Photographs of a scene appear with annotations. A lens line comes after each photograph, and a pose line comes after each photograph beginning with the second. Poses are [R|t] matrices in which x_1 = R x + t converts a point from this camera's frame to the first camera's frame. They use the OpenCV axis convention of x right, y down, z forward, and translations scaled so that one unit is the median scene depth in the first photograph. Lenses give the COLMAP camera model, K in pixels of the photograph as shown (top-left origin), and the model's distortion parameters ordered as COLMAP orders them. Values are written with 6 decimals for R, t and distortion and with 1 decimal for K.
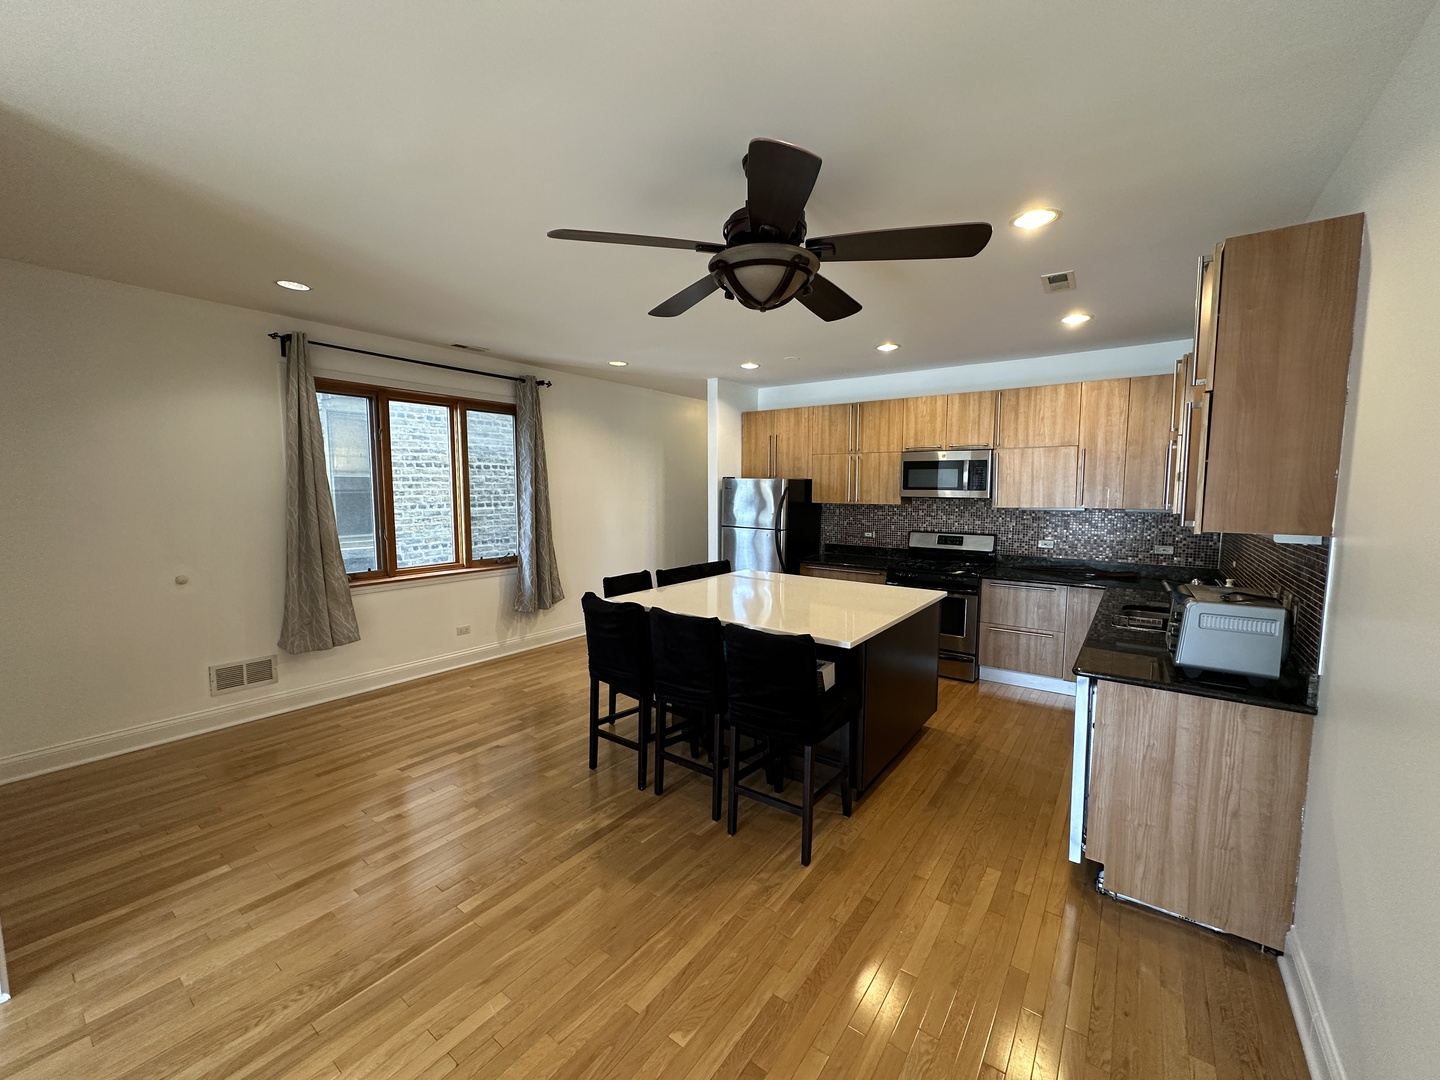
lens RADIAL K [[578.6, 0, 720.0], [0, 578.6, 540.0], [0, 0, 1]] dist [0.000185, 0.000161]
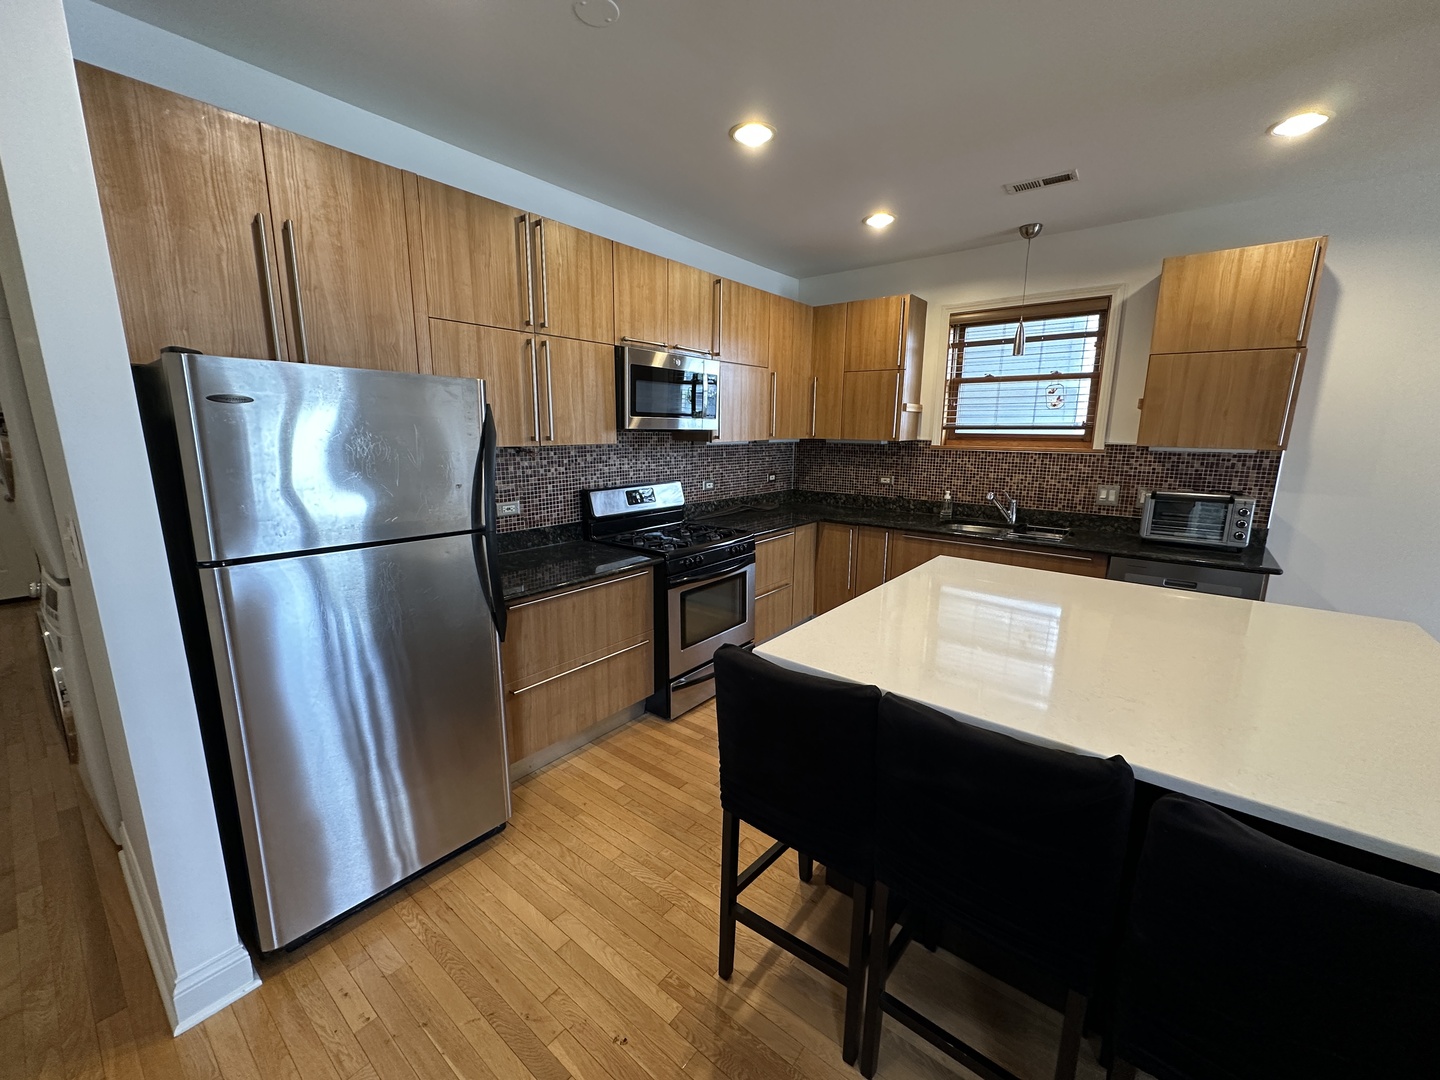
lens RADIAL K [[578.6, 0, 720.0], [0, 578.6, 540.0], [0, 0, 1]] dist [0.000185, 0.000161]
pose [[0.037787, -0.194510, 0.980172, -0.245378], [0.082557, 0.978127, 0.190922, -0.068240], [-0.995870, 0.073706, 0.053019, 0.874805]]
